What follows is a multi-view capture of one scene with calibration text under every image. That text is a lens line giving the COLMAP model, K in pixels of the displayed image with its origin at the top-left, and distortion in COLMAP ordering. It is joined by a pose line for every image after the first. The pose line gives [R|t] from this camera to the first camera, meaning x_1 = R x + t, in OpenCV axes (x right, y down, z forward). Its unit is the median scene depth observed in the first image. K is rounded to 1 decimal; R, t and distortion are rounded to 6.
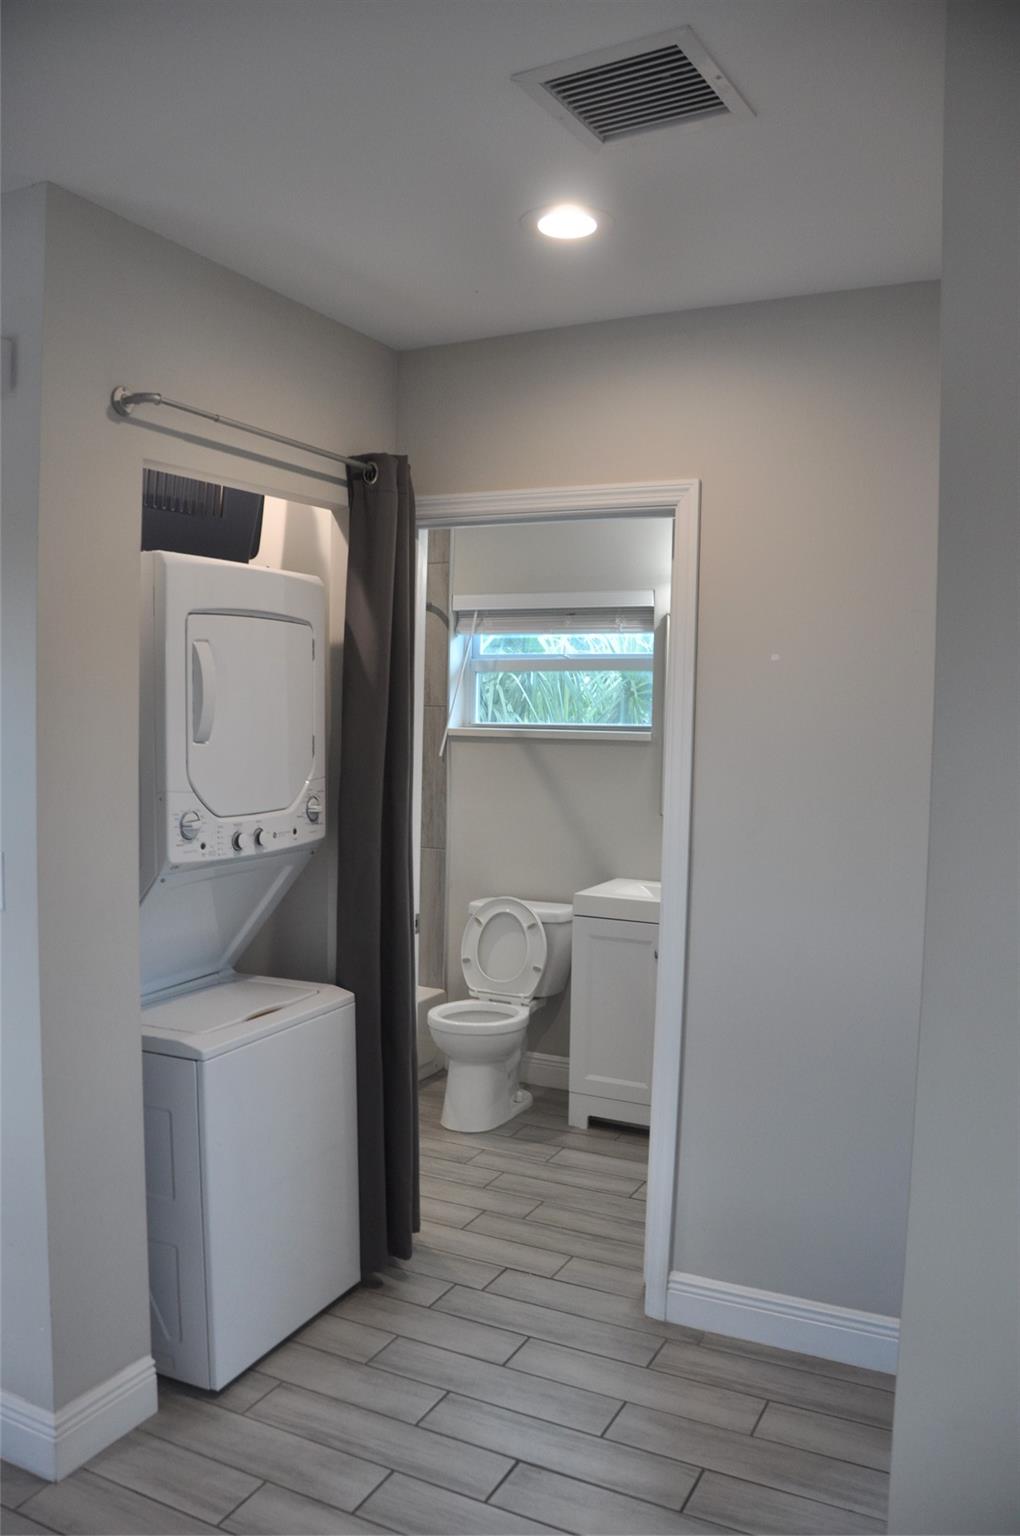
lens RADIAL K [[1193.1, 0, 510.0], [0, 1193.1, 768.0], [0, 0, 1]] dist [-0.103271, 0.000267]
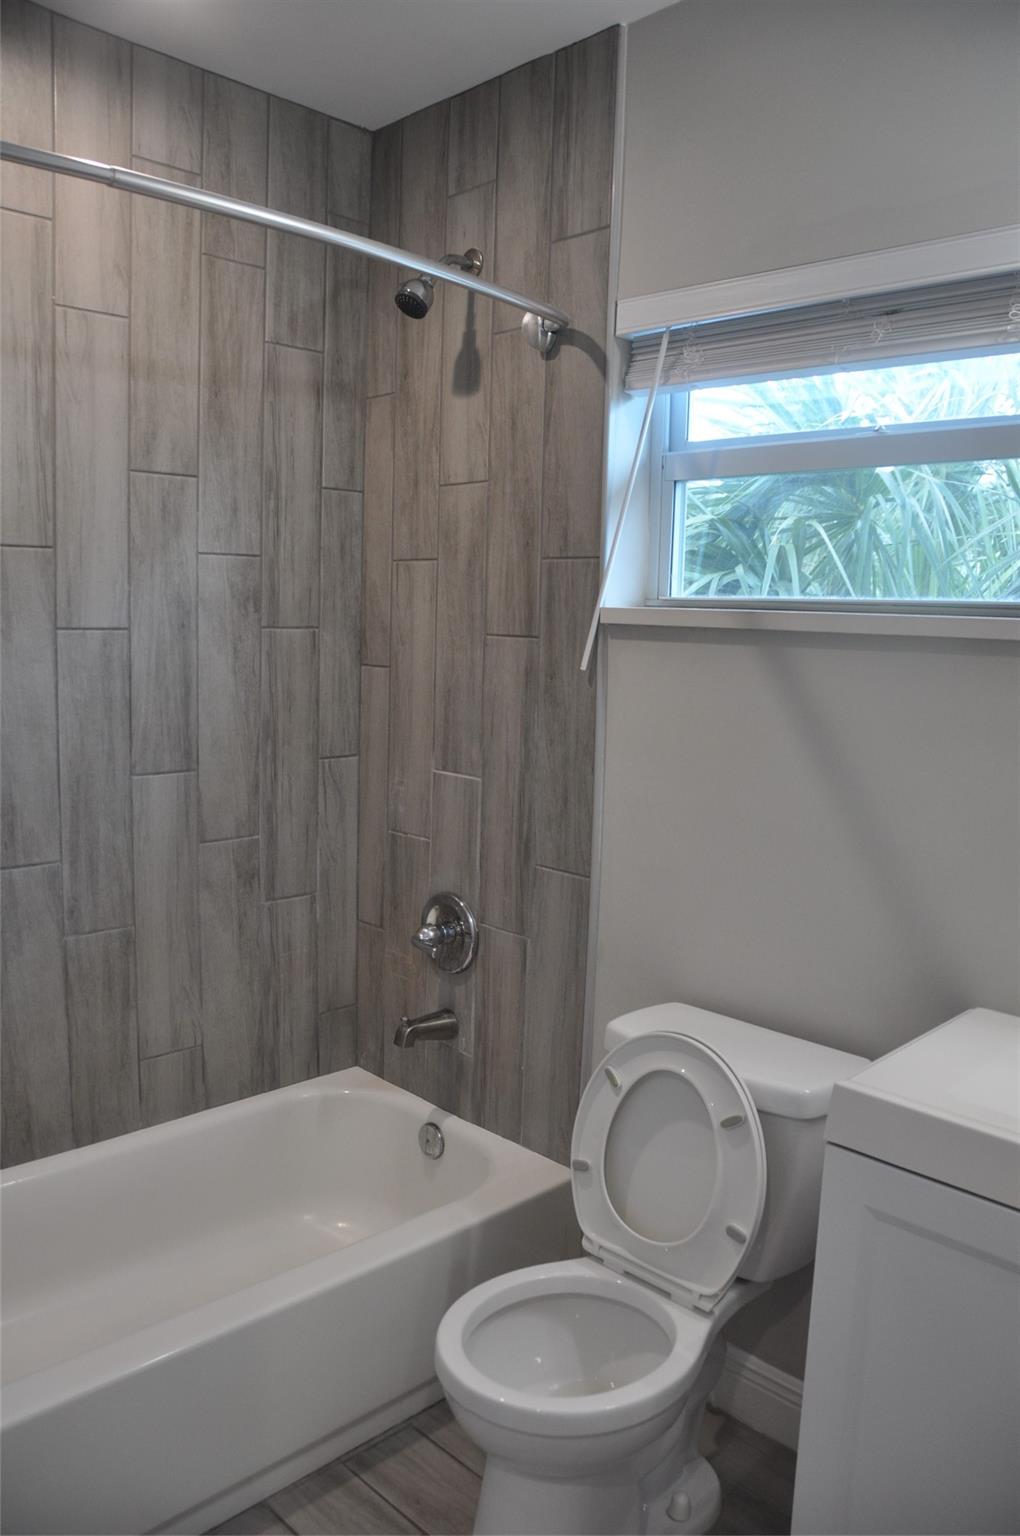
lens RADIAL K [[1193.1, 0, 510.0], [0, 1193.1, 768.0], [0, 0, 1]] dist [-0.103271, 0.000267]
pose [[0.942064, 0.049387, -0.331776, 0.065731], [-0.022568, 0.996192, 0.084211, -0.010604], [0.334672, -0.071844, 0.939592, 0.575981]]
